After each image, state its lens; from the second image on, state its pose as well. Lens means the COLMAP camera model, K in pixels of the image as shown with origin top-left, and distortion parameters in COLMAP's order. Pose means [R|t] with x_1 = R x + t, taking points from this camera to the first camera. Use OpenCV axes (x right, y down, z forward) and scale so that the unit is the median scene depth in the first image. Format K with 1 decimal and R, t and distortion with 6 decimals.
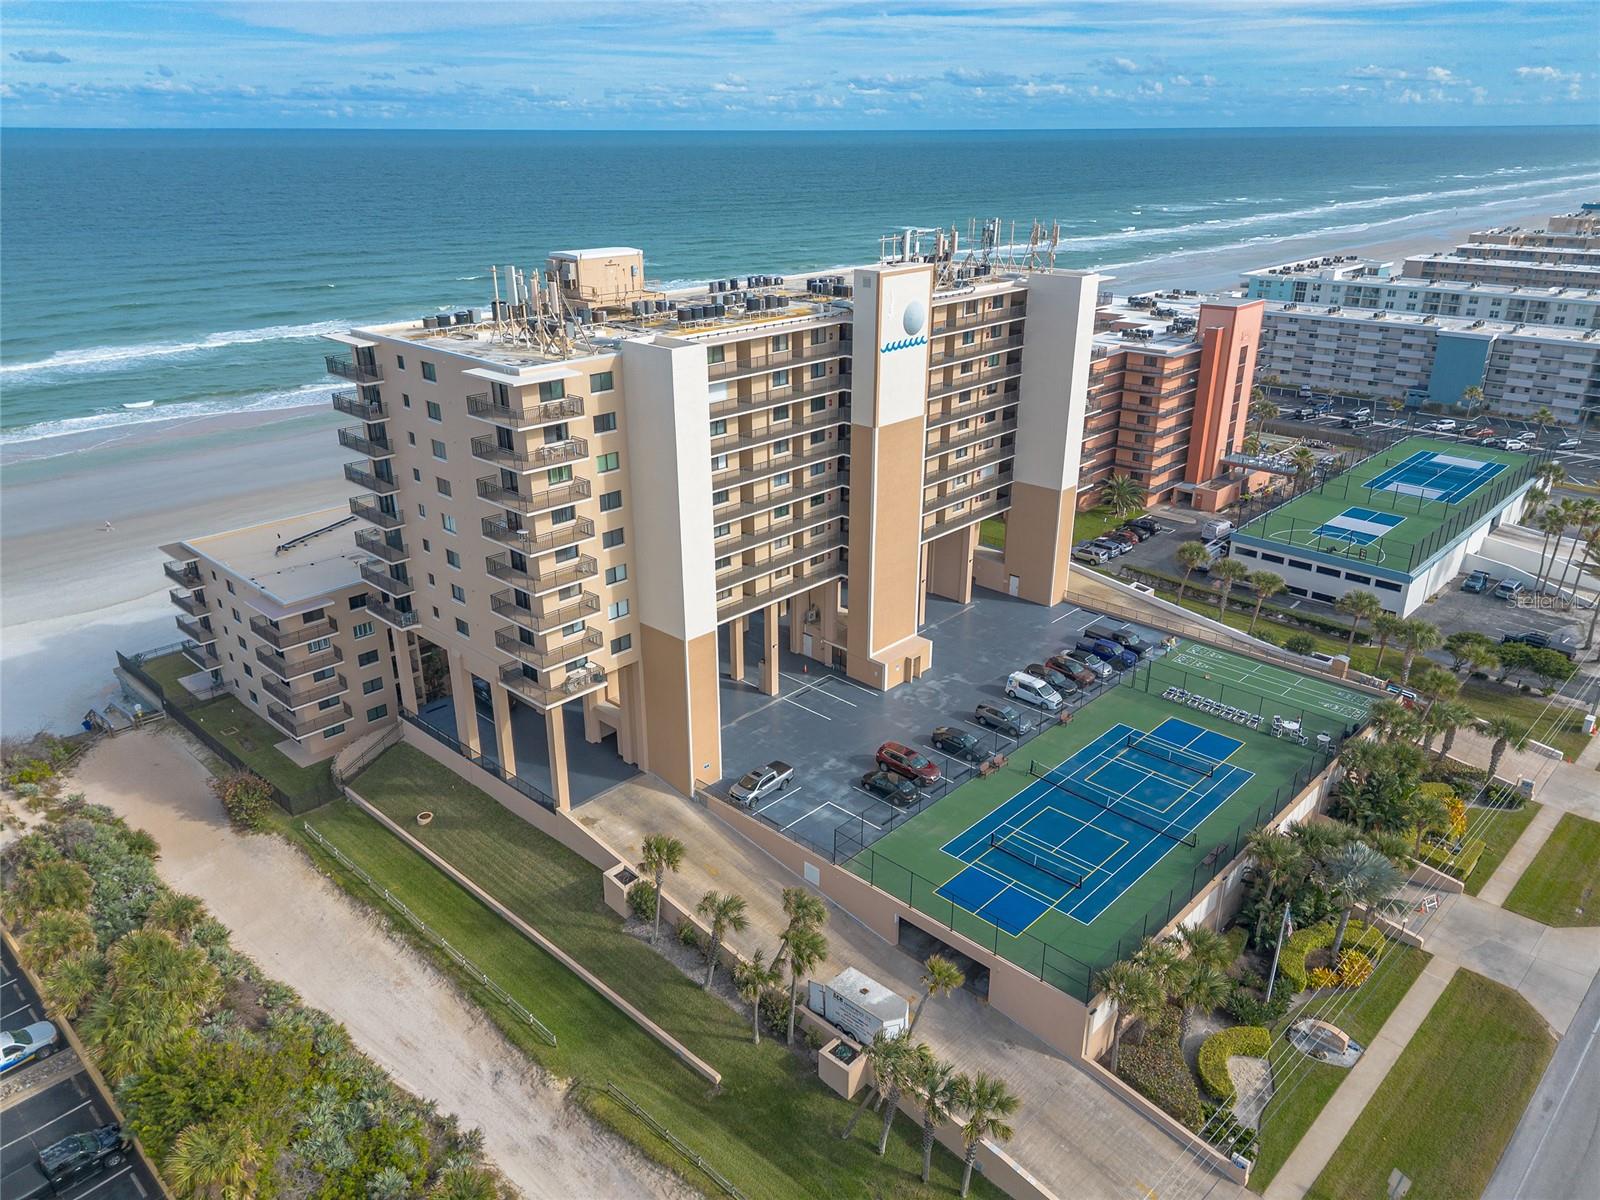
lens RADIAL K [[1142.3, 0, 800.0], [0, 1142.3, 600.0], [0, 0, 1]] dist [0.086928, -0.079030]
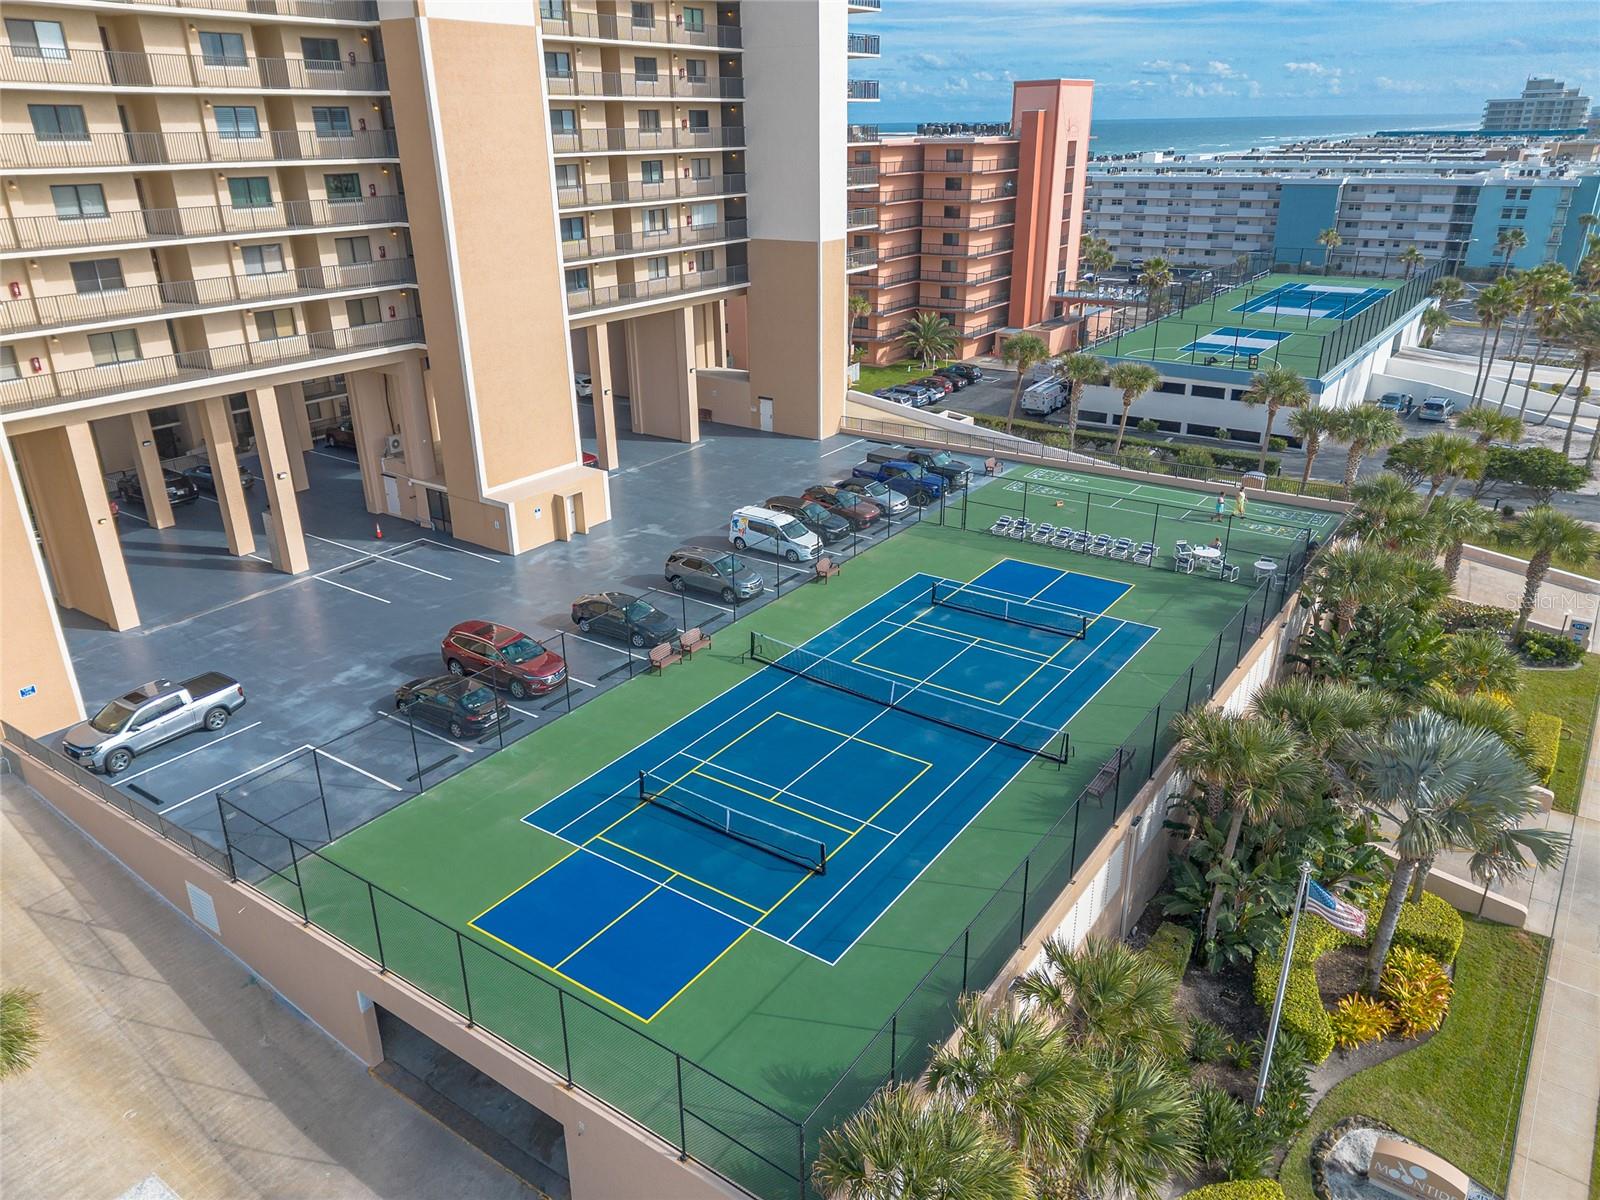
lens RADIAL K [[1142.3, 0, 800.0], [0, 1142.3, 600.0], [0, 0, 1]] dist [0.086928, -0.079030]
pose [[0.989059, -0.065130, 0.132368, 0.136900], [0.064651, 0.997877, 0.007920, 0.106715], [-0.132603, 0.000725, 0.991169, 0.428258]]
